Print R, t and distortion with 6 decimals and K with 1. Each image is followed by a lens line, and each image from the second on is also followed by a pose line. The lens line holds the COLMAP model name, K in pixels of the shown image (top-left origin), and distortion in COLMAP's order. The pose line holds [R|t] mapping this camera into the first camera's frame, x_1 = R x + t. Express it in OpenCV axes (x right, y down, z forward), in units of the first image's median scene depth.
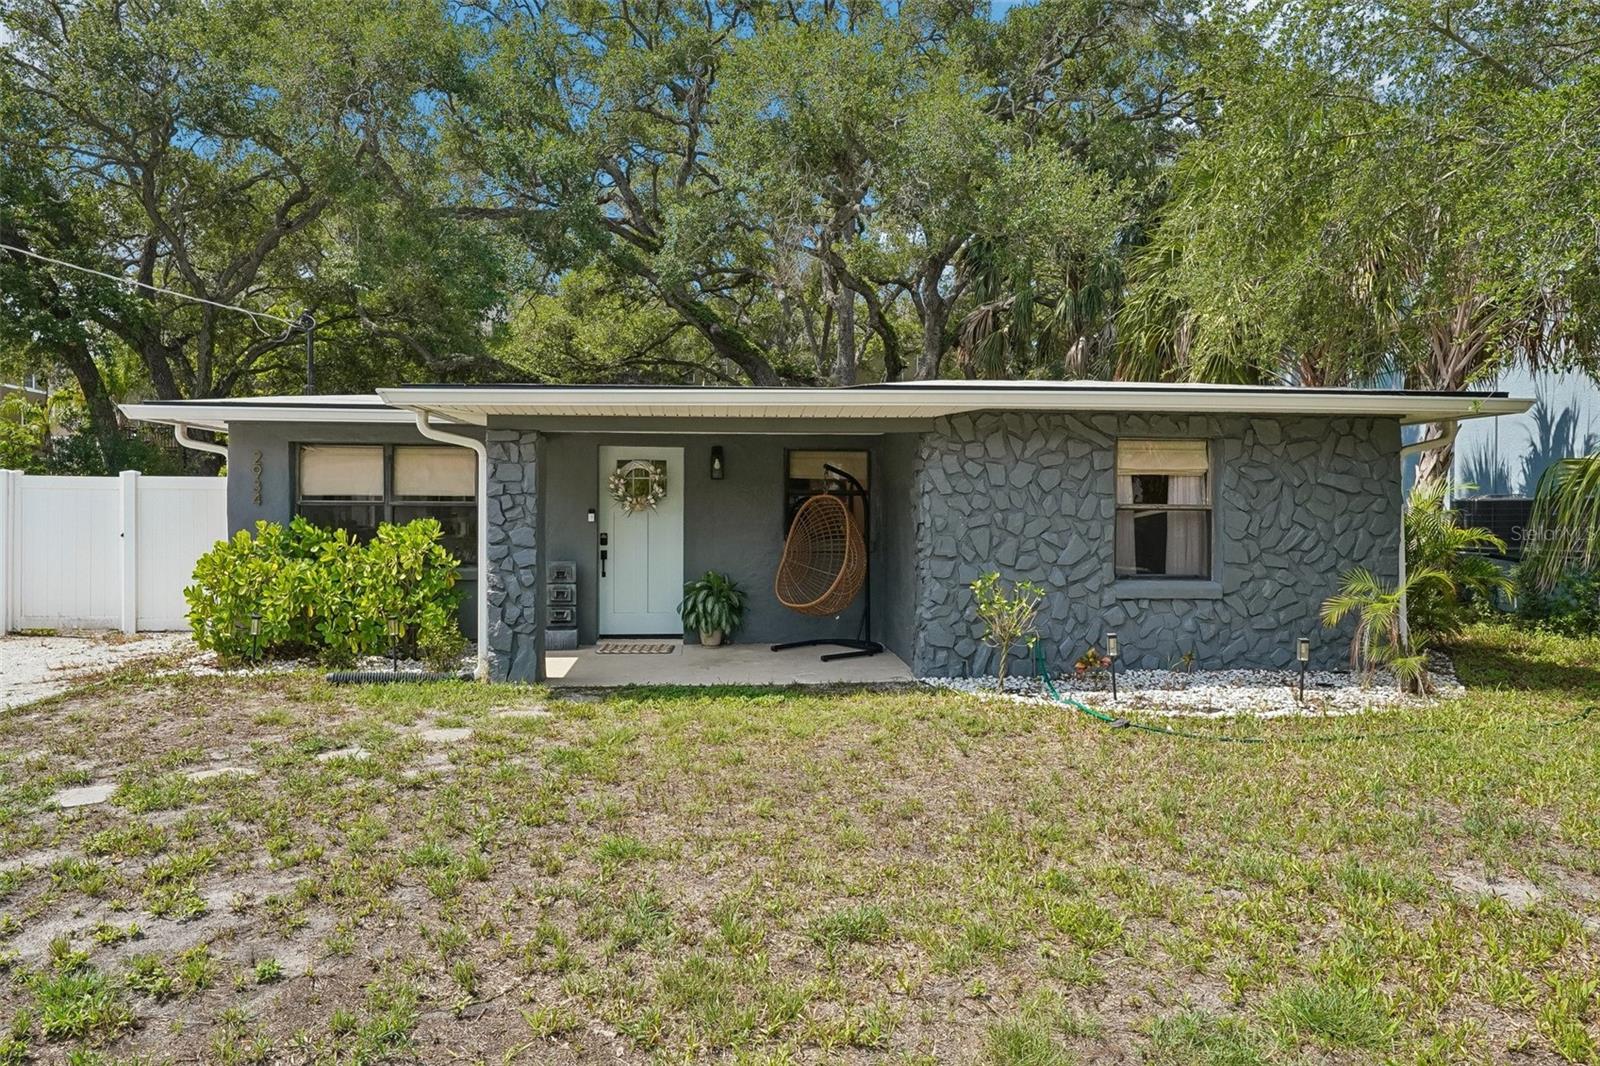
lens RADIAL K [[996.3, 0, 803.7], [0, 996.3, 528.7], [0, 0, 1]] dist [-0.006655, -0.000983]
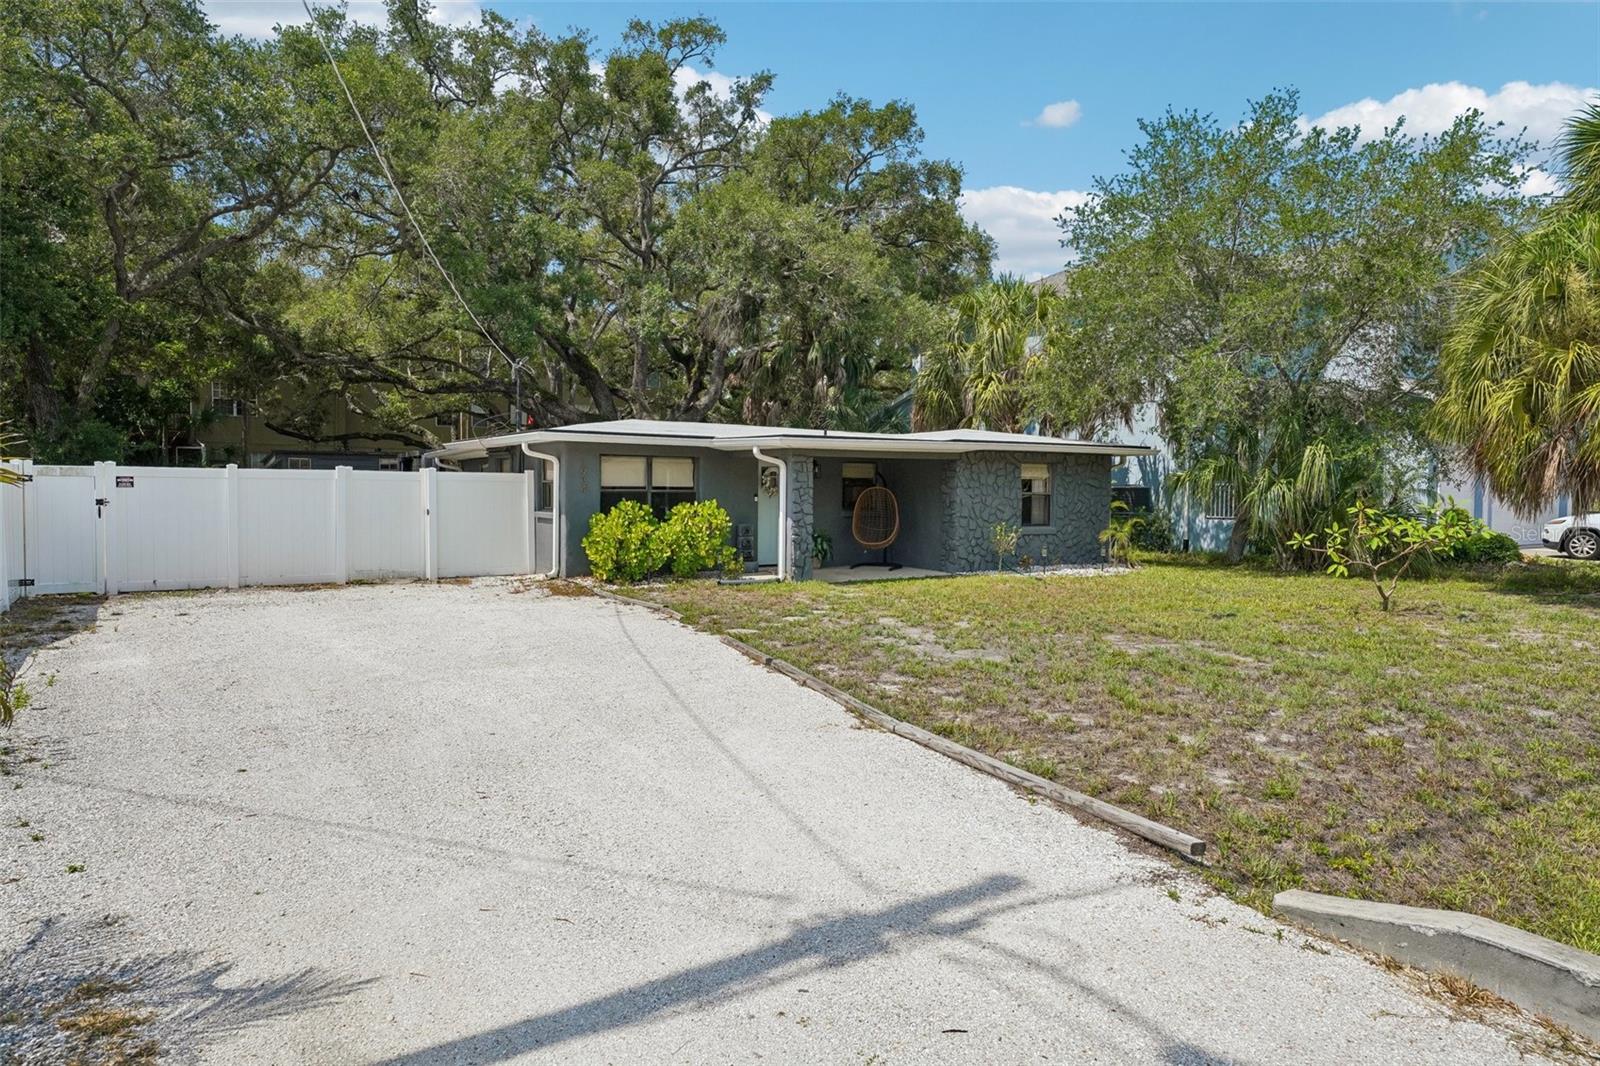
lens RADIAL K [[996.3, 0, 796.1], [0, 996.3, 531.2], [0, 0, 1]] dist [-0.006655, -0.000983]
pose [[0.872738, -0.020109, 0.487774, -1.060546], [0.006889, 0.999559, 0.028883, -0.004979], [-0.488140, -0.021847, 0.872492, -0.617463]]
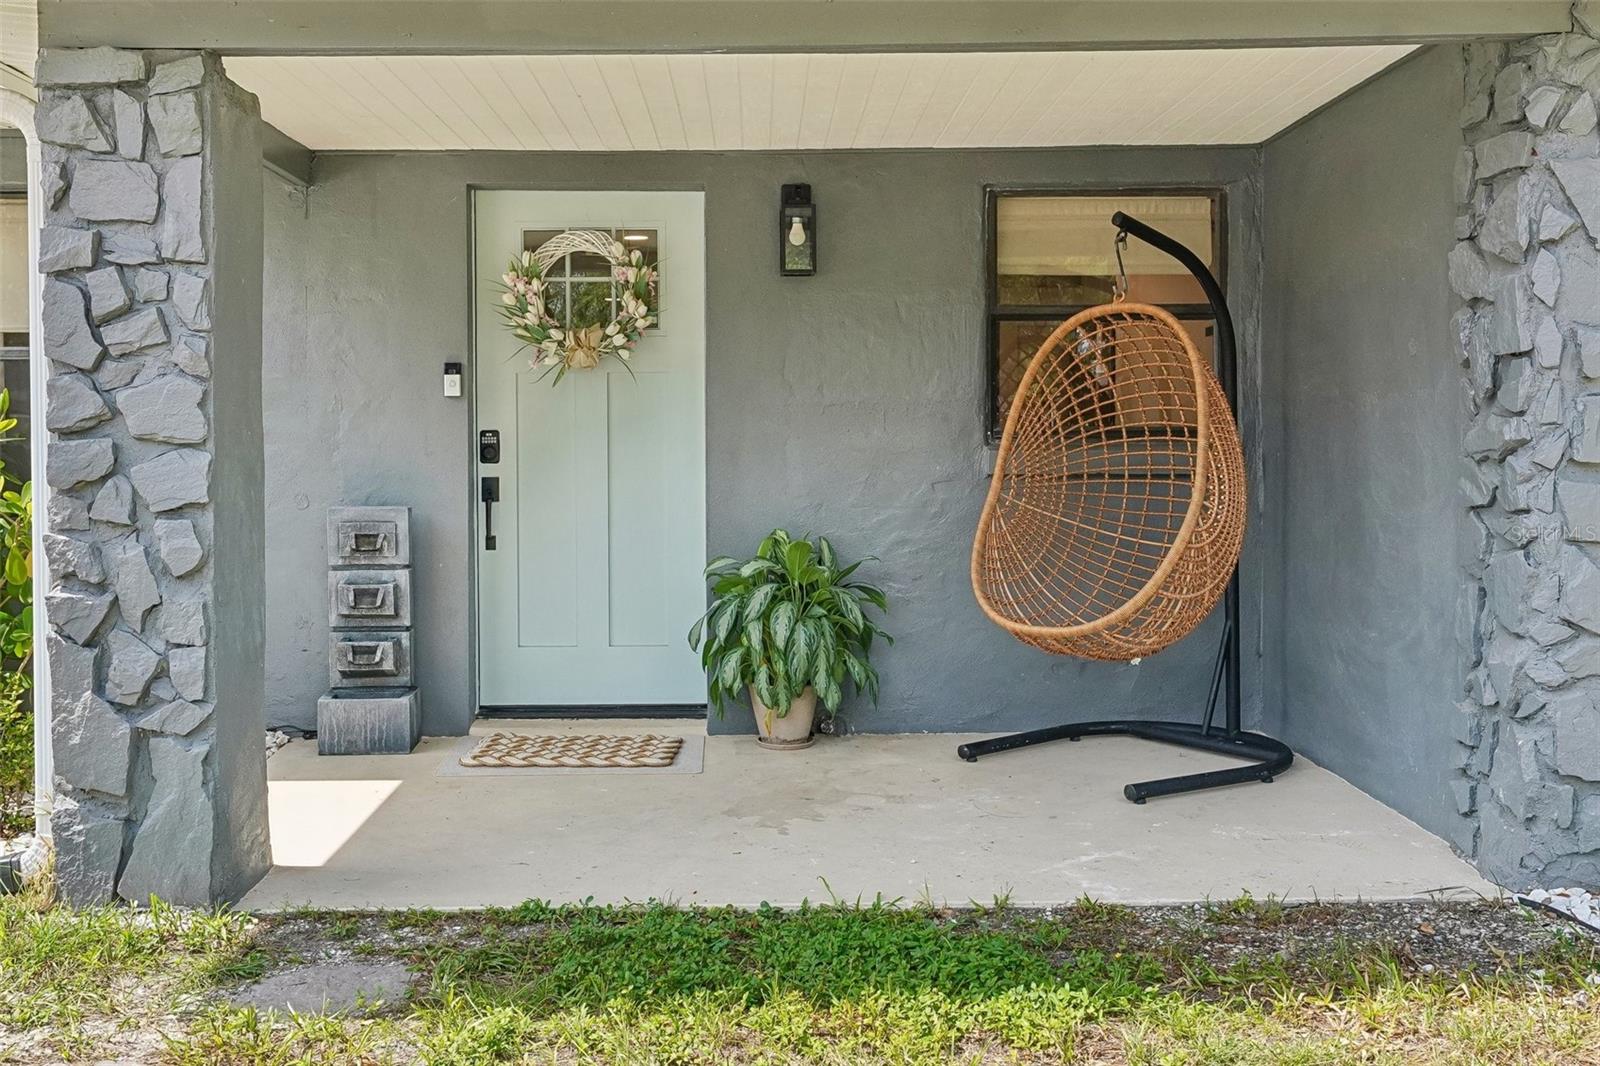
lens RADIAL K [[1597.4, 0, 791.7], [0, 1597.4, 532.8], [0, 0, 1]] dist [0.036232, 0.000000]
pose [[0.997552, -0.005024, -0.069748, -0.051426], [0.007247, 0.999473, 0.031648, 0.025751], [0.069552, -0.032076, 0.997063, 0.441694]]
